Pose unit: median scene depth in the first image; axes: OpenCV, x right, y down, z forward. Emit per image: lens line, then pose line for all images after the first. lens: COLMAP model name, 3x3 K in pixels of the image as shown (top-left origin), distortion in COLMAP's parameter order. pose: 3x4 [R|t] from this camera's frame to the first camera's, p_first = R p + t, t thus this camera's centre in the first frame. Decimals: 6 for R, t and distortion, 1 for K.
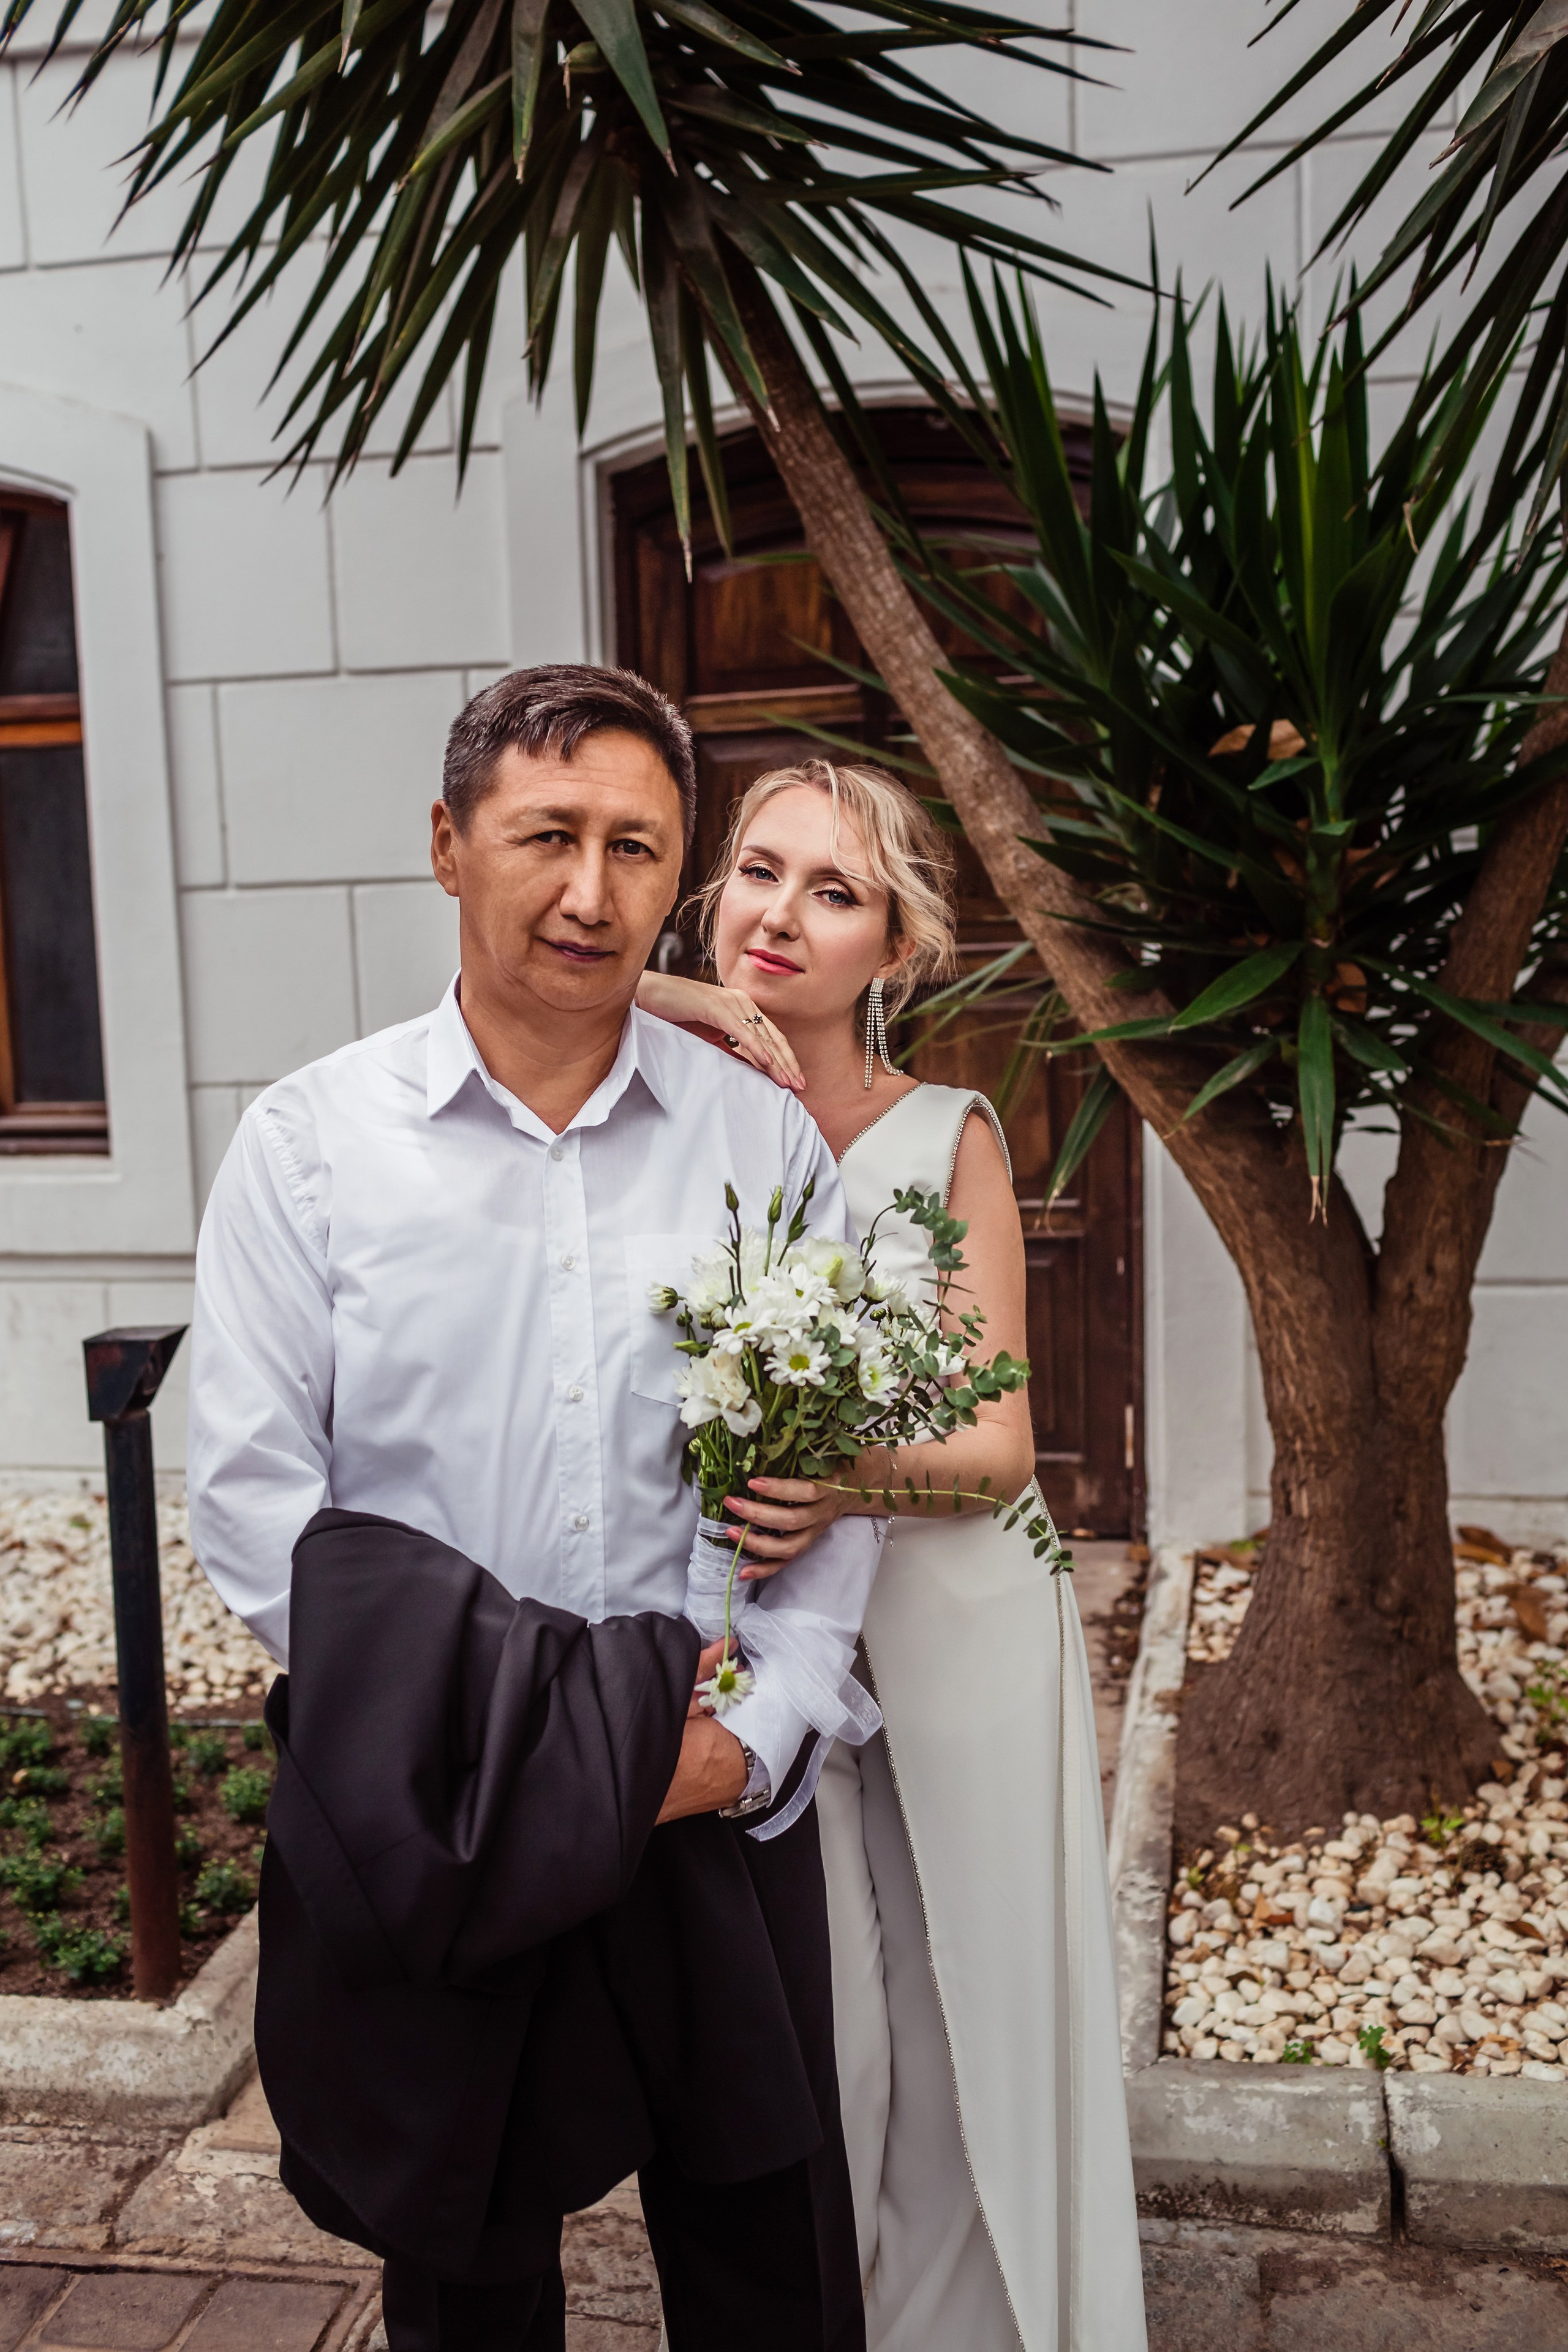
lens RADIAL K [[2266.6, 0, 784.0], [0, 2266.6, 1176.0], [0, 0, 1]] dist [0.000601, -0.003655]
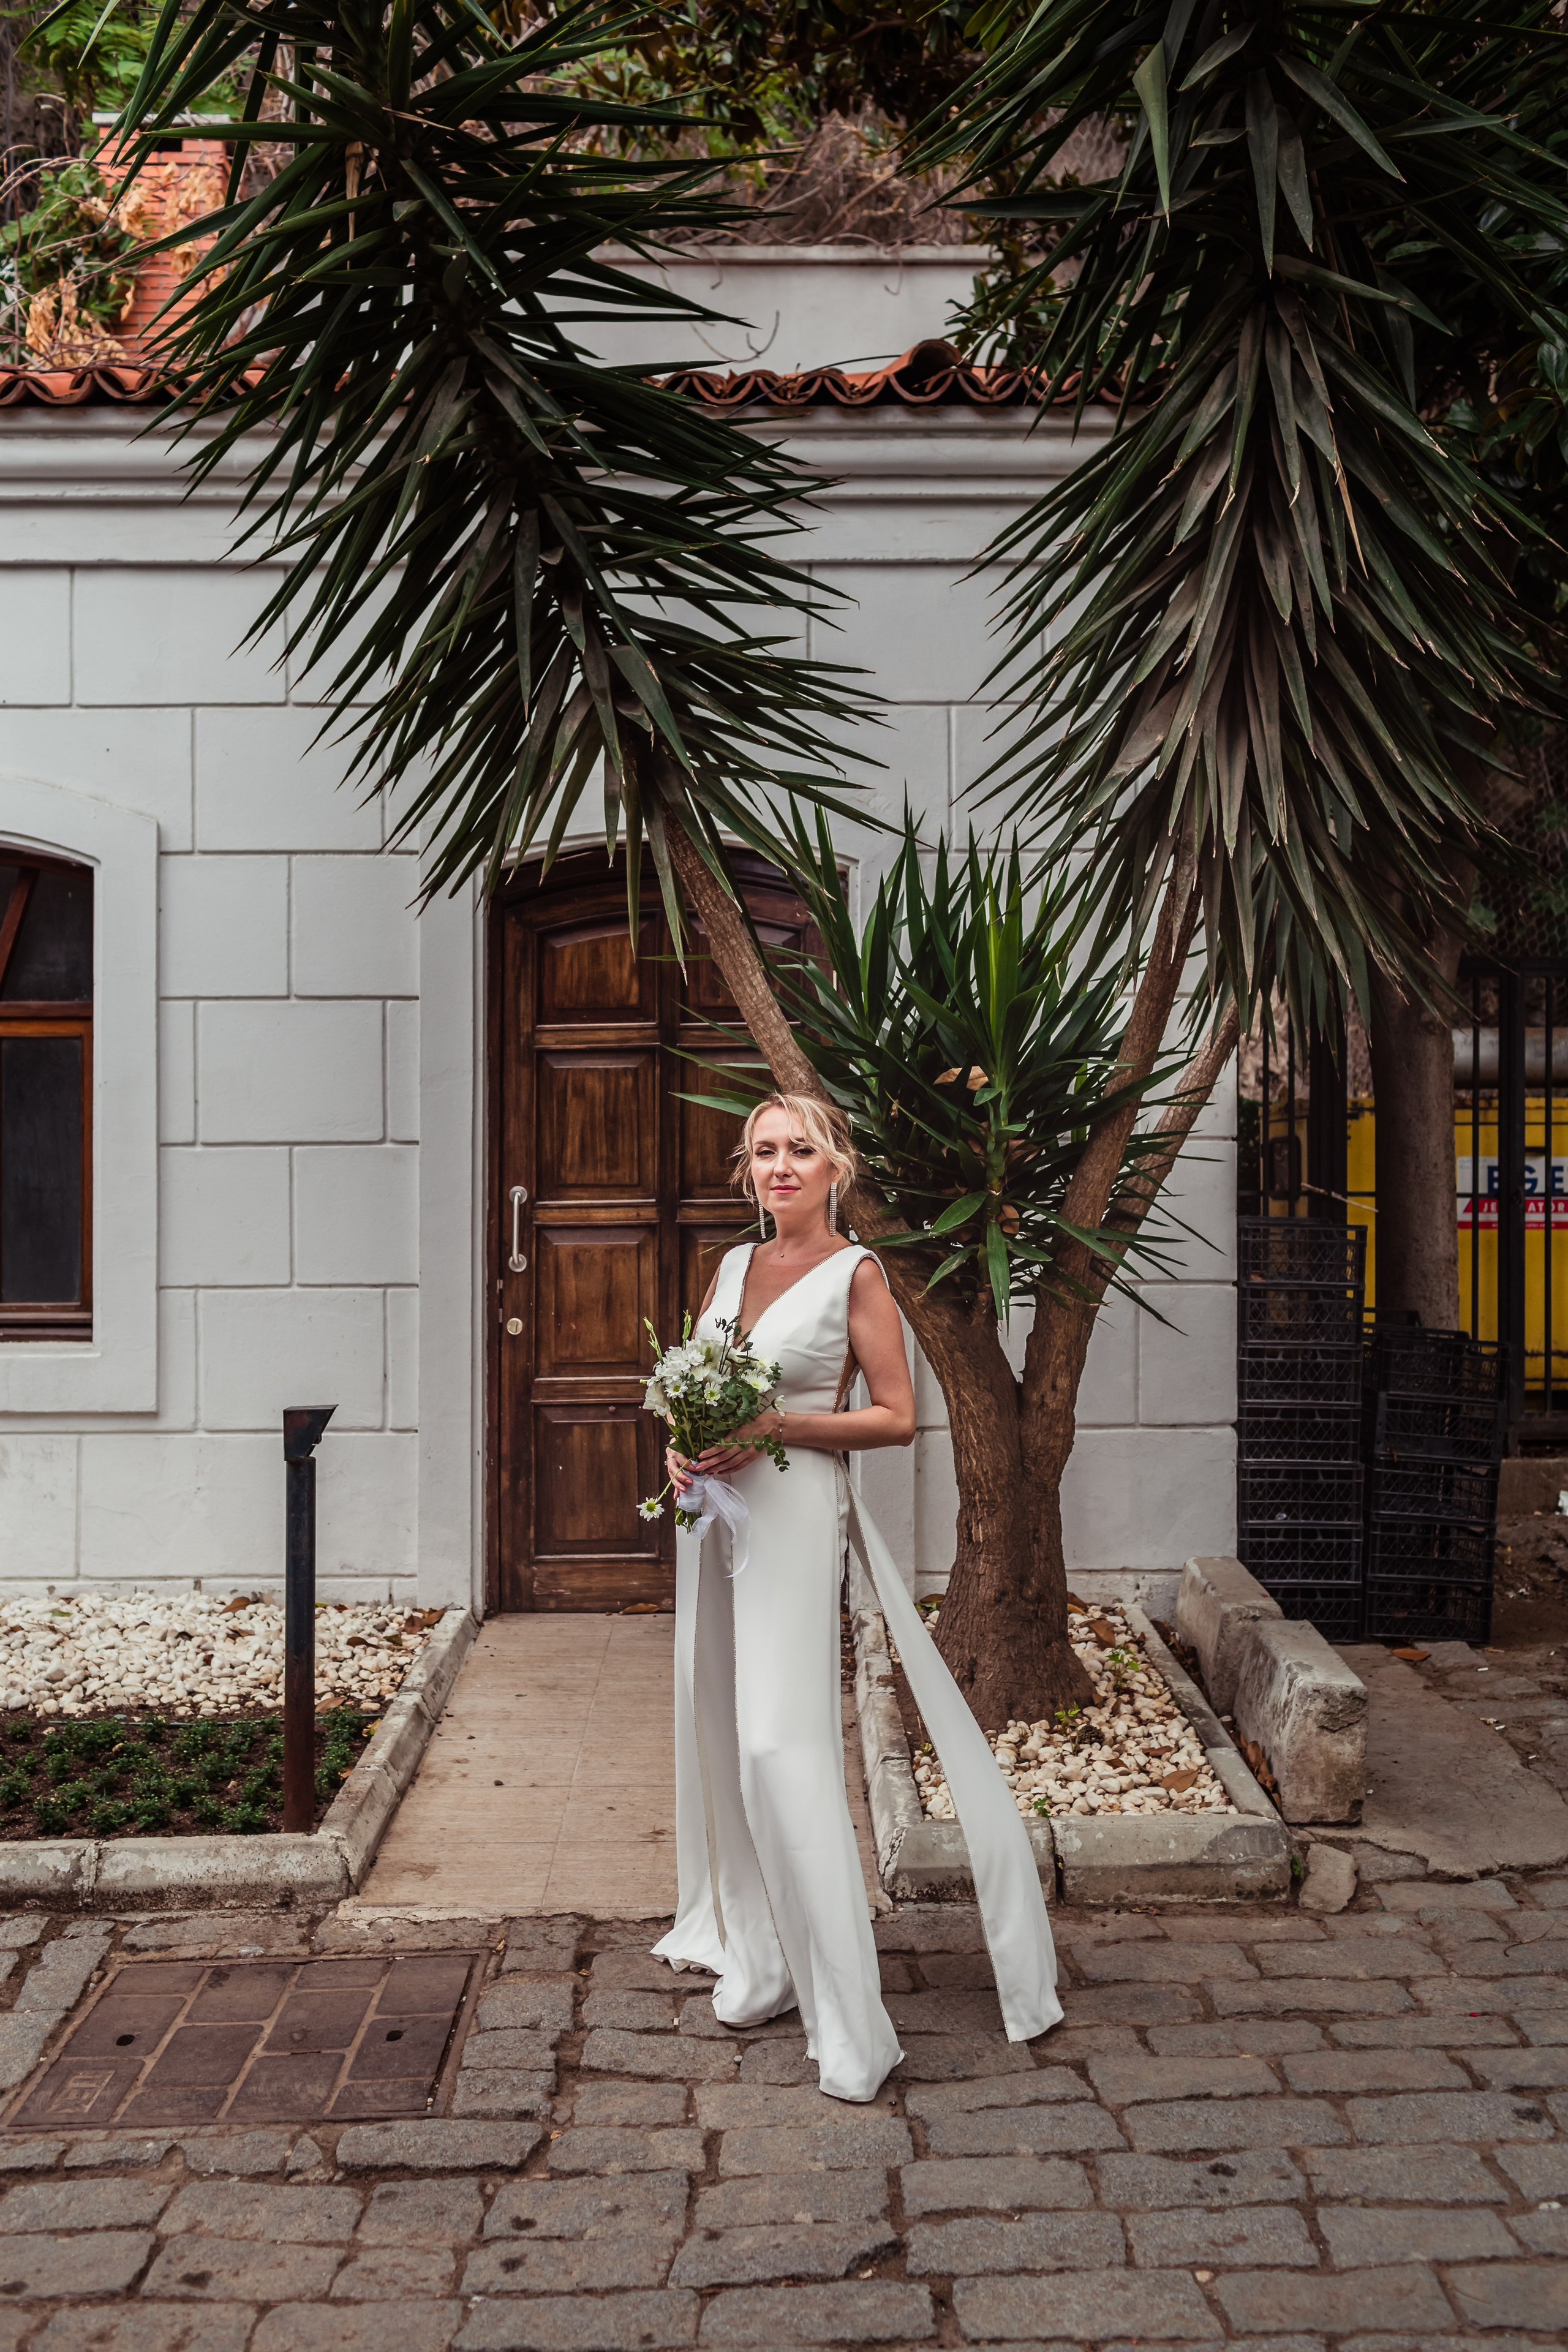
lens RADIAL K [[2266.6, 0, 784.0], [0, 2266.6, 1176.0], [0, 0, 1]] dist [0.000601, -0.003655]
pose [[0.978148, 0.027987, 0.206017, -0.270670], [-0.001684, 0.991933, -0.126753, 0.101591], [-0.207902, 0.123636, 0.970305, -0.632828]]
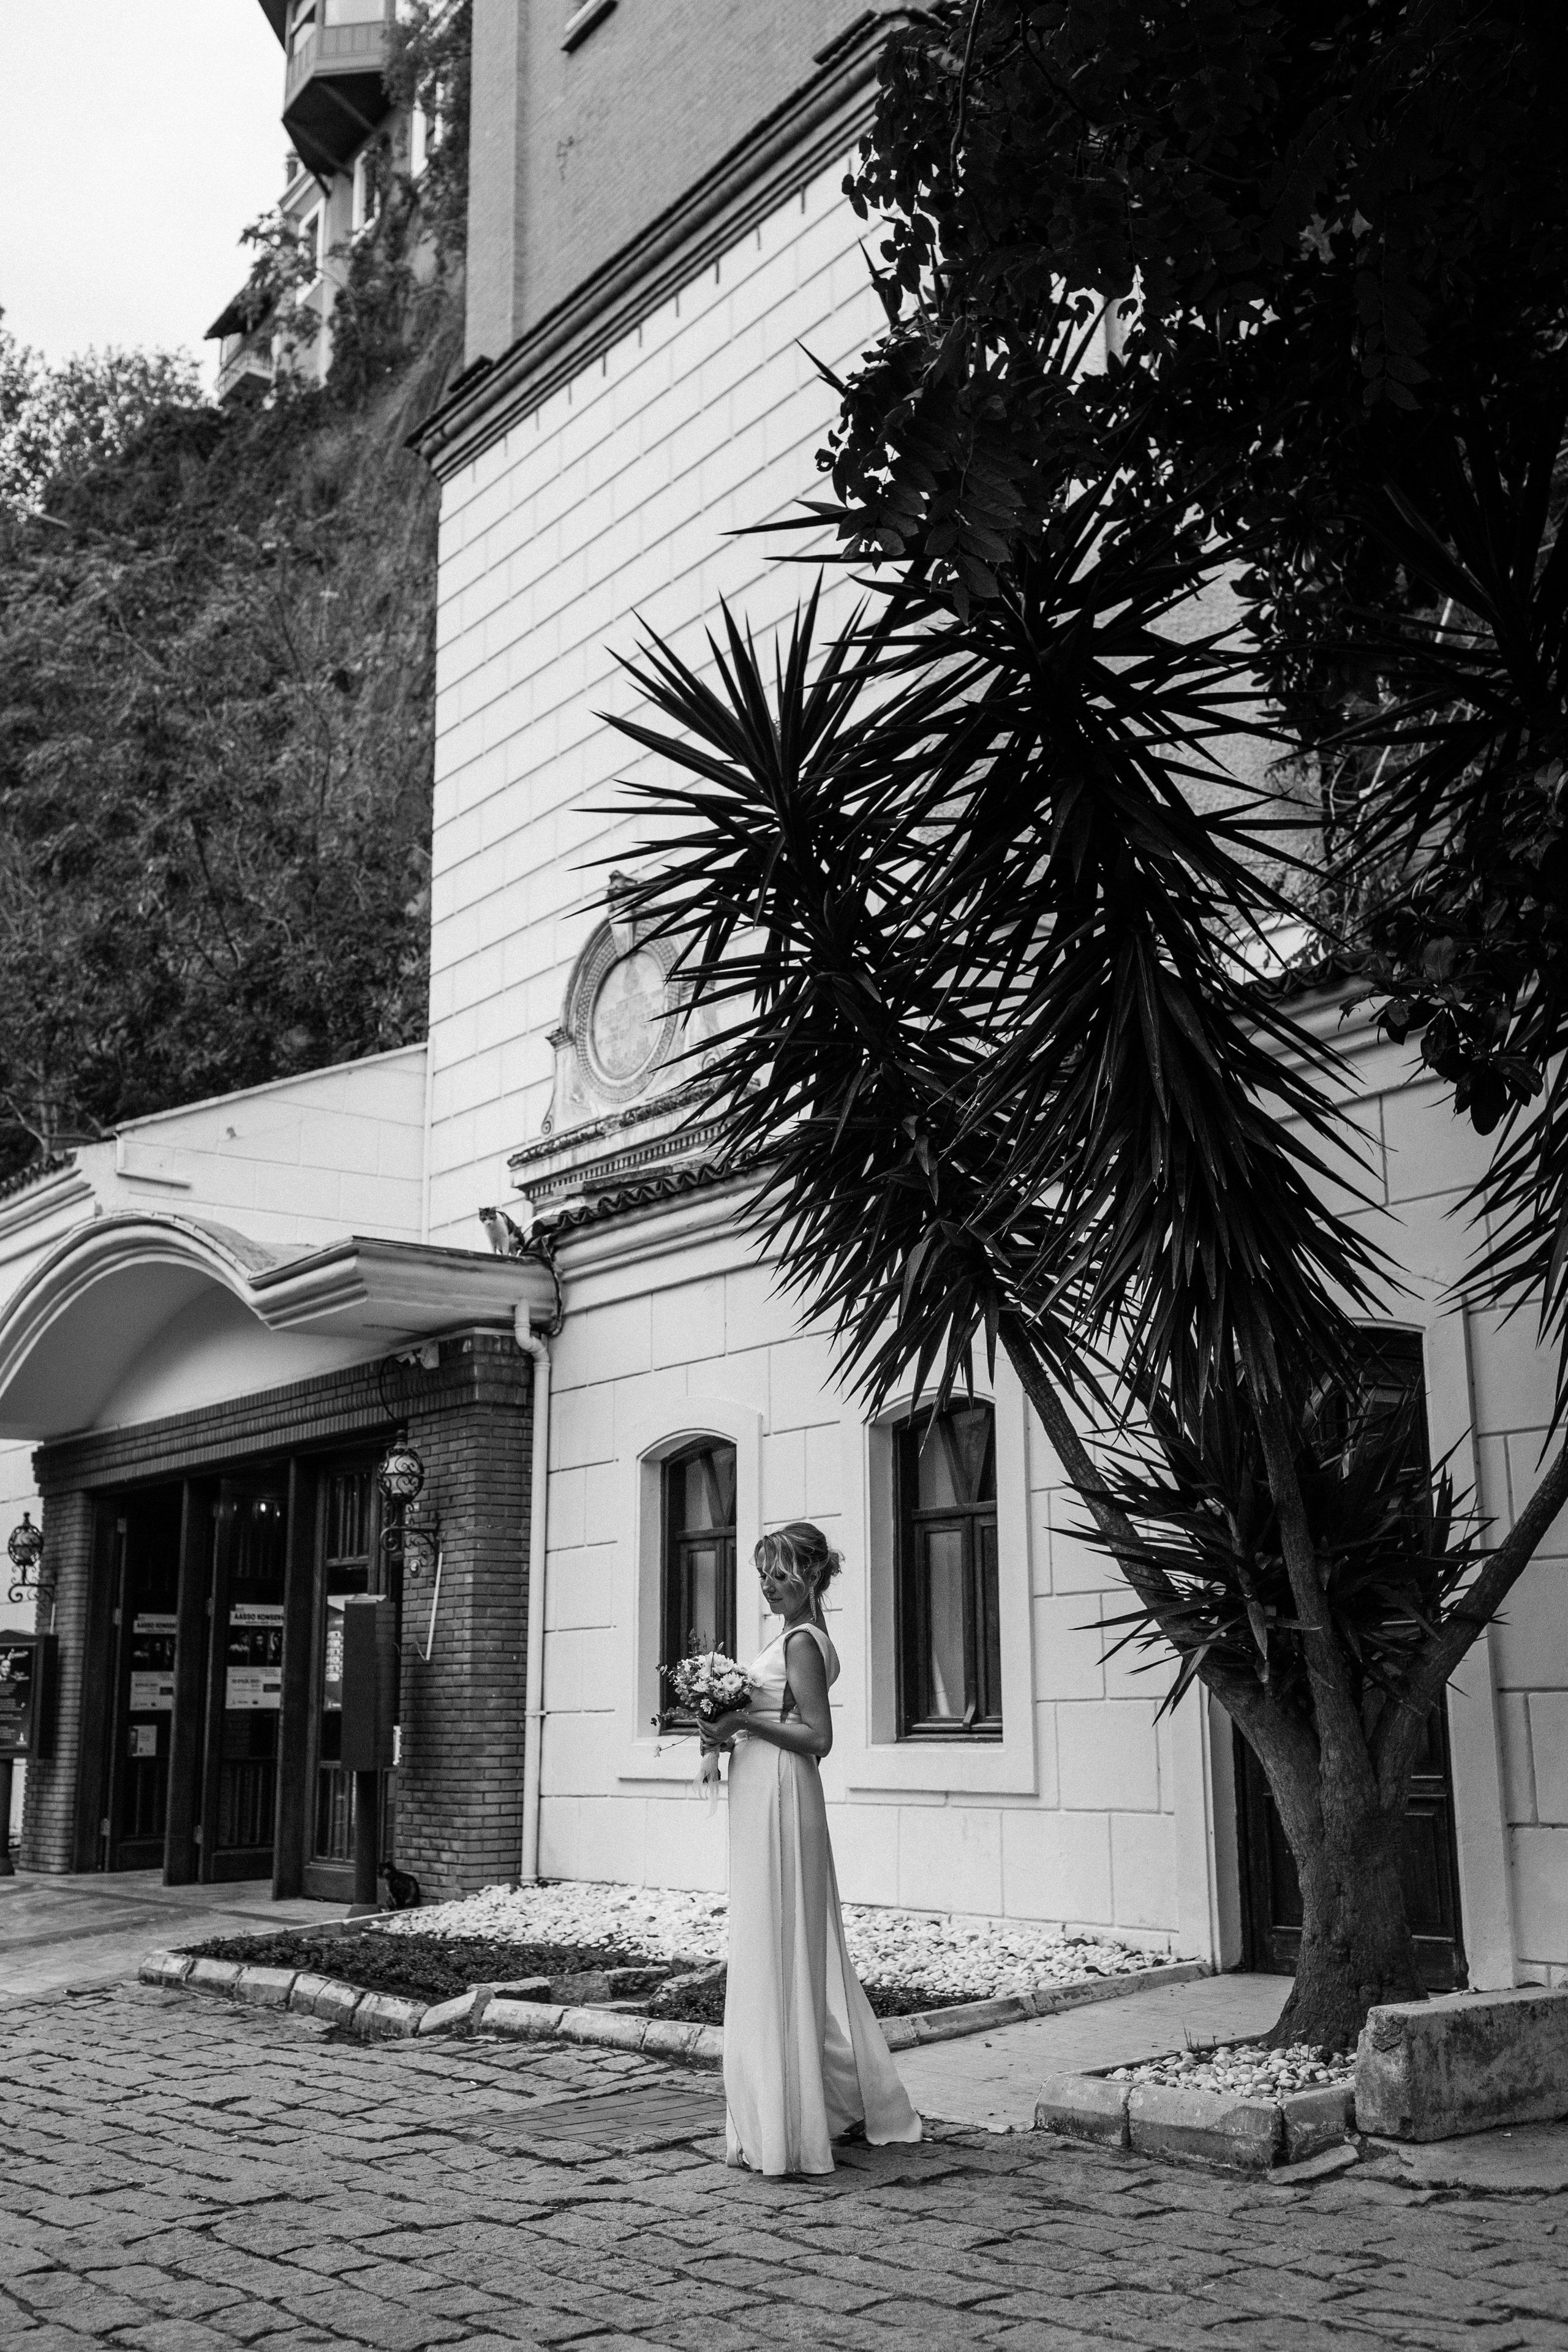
lens RADIAL K [[2266.6, 0, 784.0], [0, 2266.6, 1176.0], [0, 0, 1]] dist [0.000601, -0.003655]
pose [[0.764703, -0.125326, -0.632079, 1.300996], [-0.095639, 0.947967, -0.303664, 0.215391], [0.637247, 0.292664, 0.712927, -0.953905]]
